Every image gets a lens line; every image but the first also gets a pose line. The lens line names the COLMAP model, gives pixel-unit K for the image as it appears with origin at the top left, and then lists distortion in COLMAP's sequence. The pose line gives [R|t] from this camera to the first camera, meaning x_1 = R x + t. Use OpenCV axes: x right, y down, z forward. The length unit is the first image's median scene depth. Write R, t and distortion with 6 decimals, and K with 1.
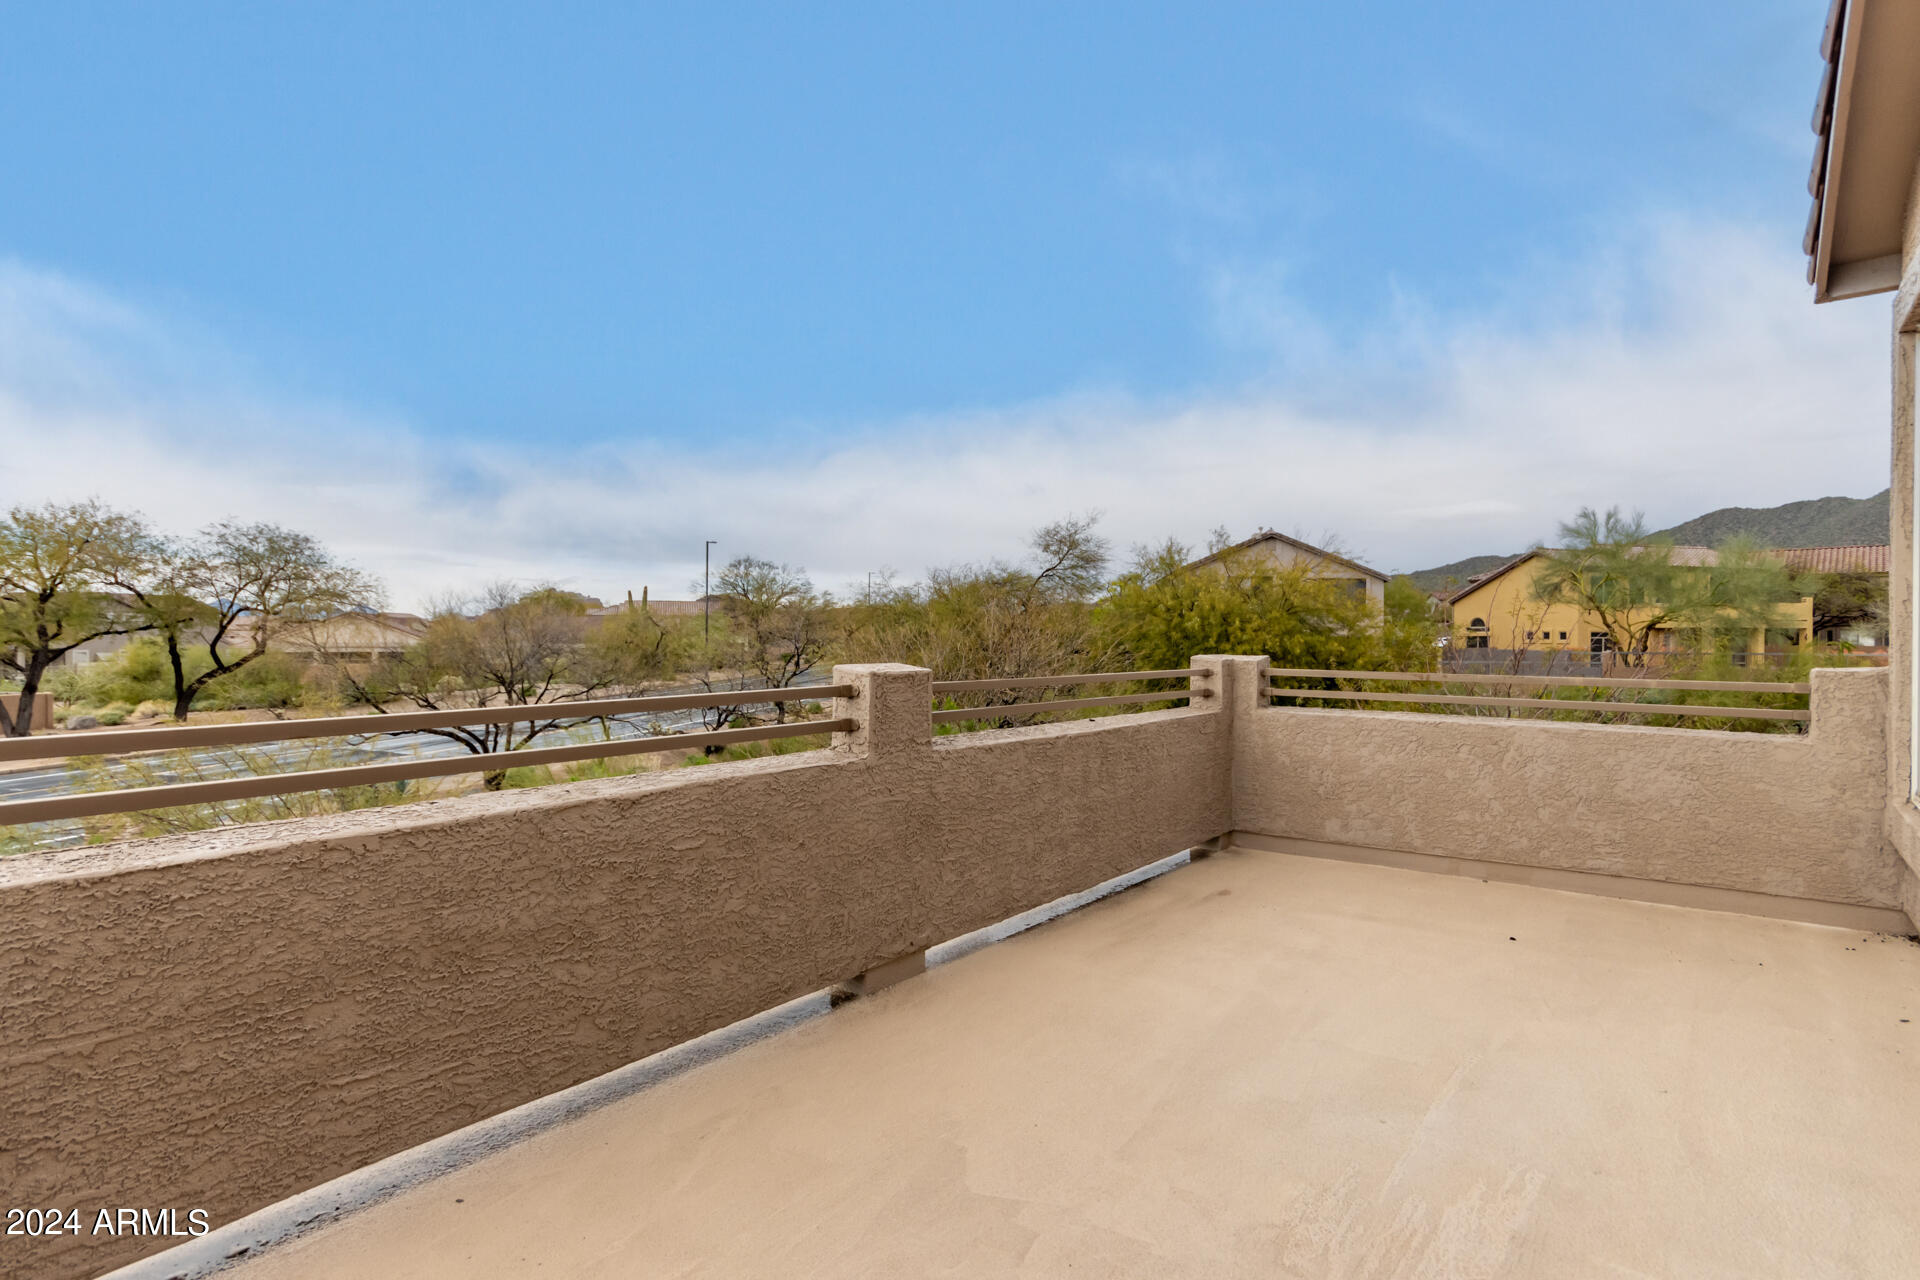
lens RADIAL K [[925.7, 0, 965.2], [0, 925.7, 644.1], [0, 0, 1]] dist [0.004503, 0.000180]
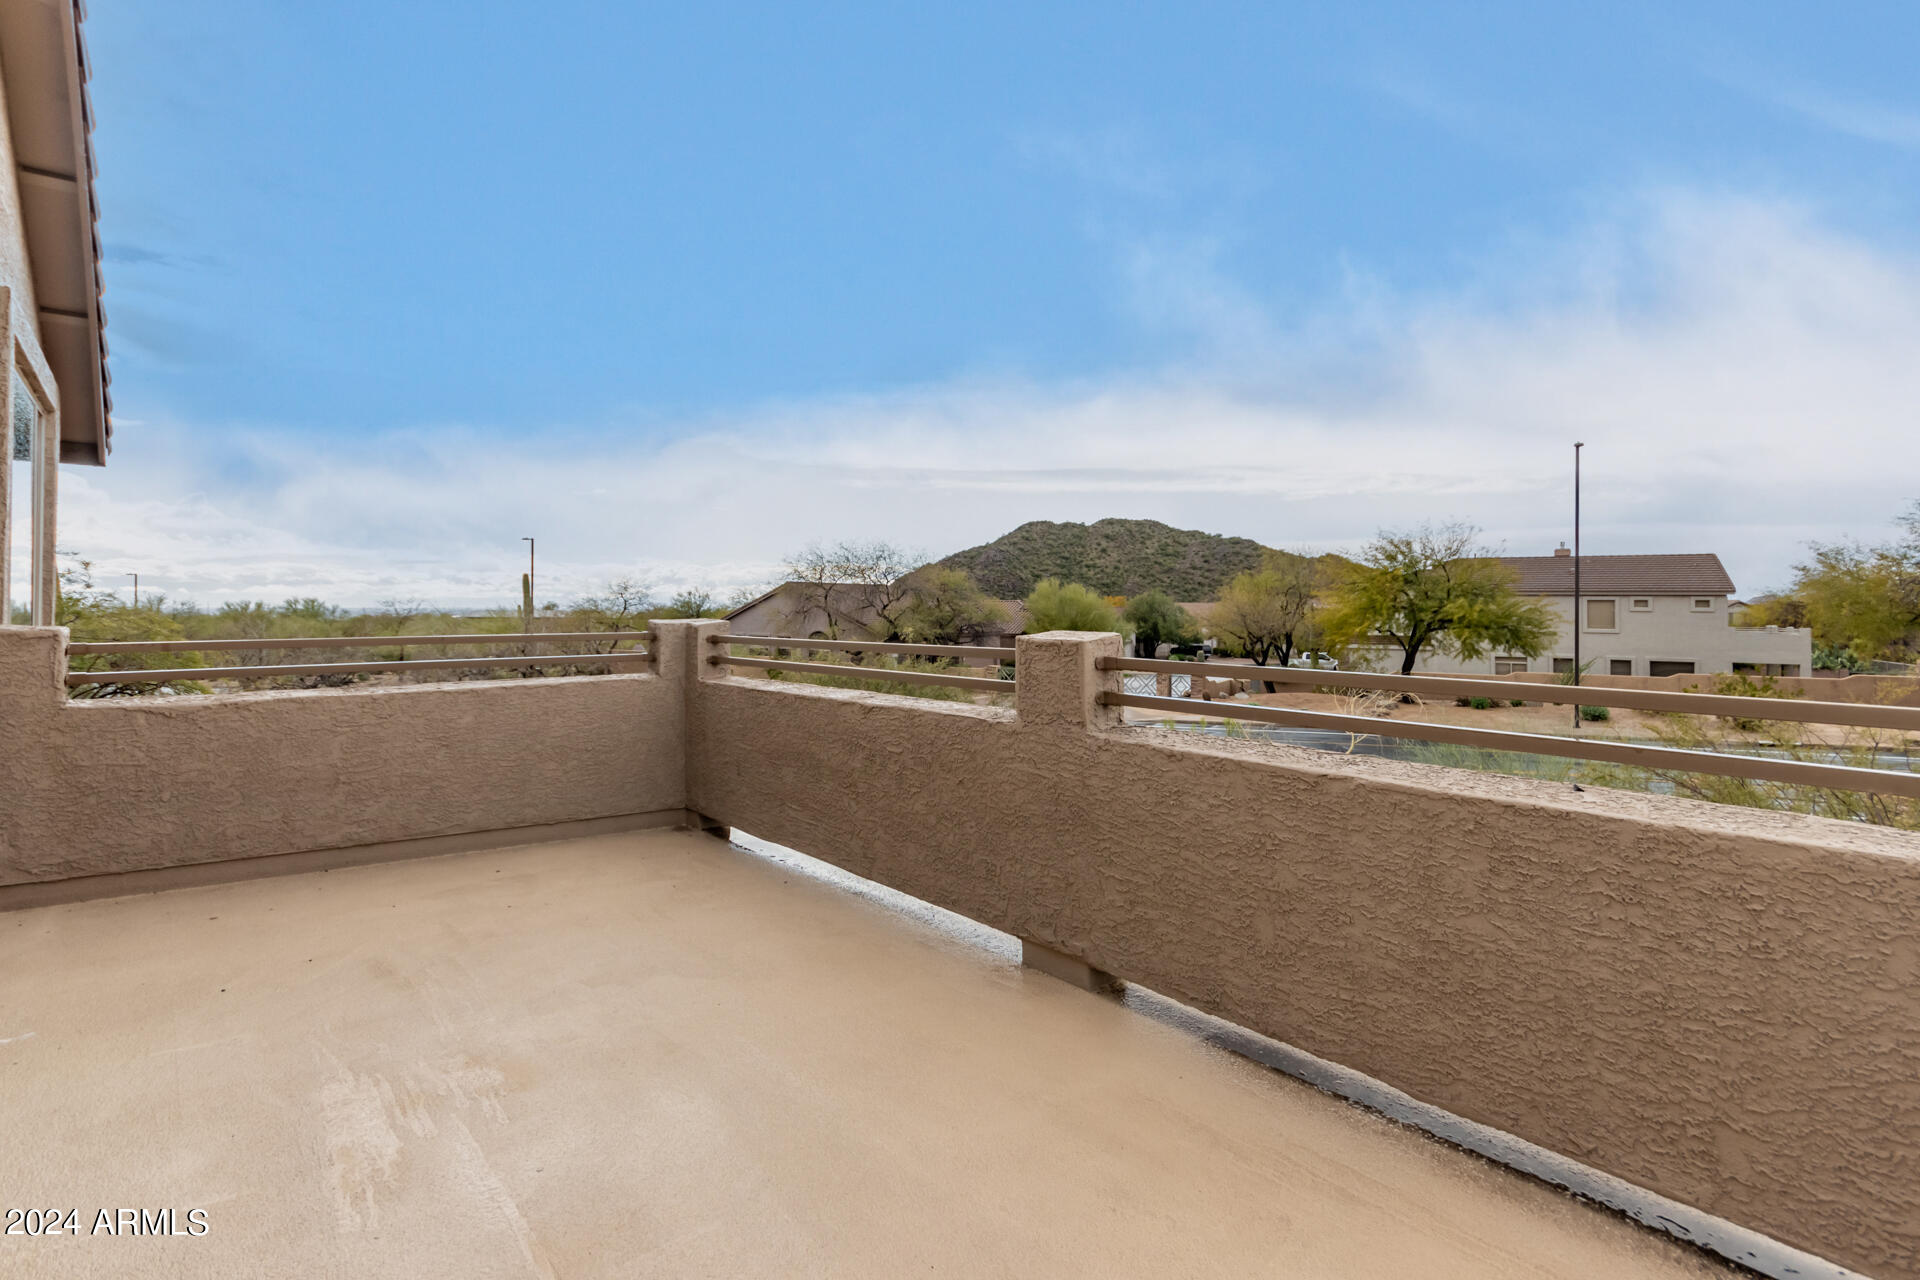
lens RADIAL K [[925.7, 0, 965.3], [0, 925.7, 619.5], [0, 0, 1]] dist [0.004503, 0.000180]
pose [[-0.158052, 0.005663, -0.987415, 0.899087], [-0.020235, 0.999755, 0.008973, 0.003823], [0.987223, 0.021399, -0.157899, 1.111031]]
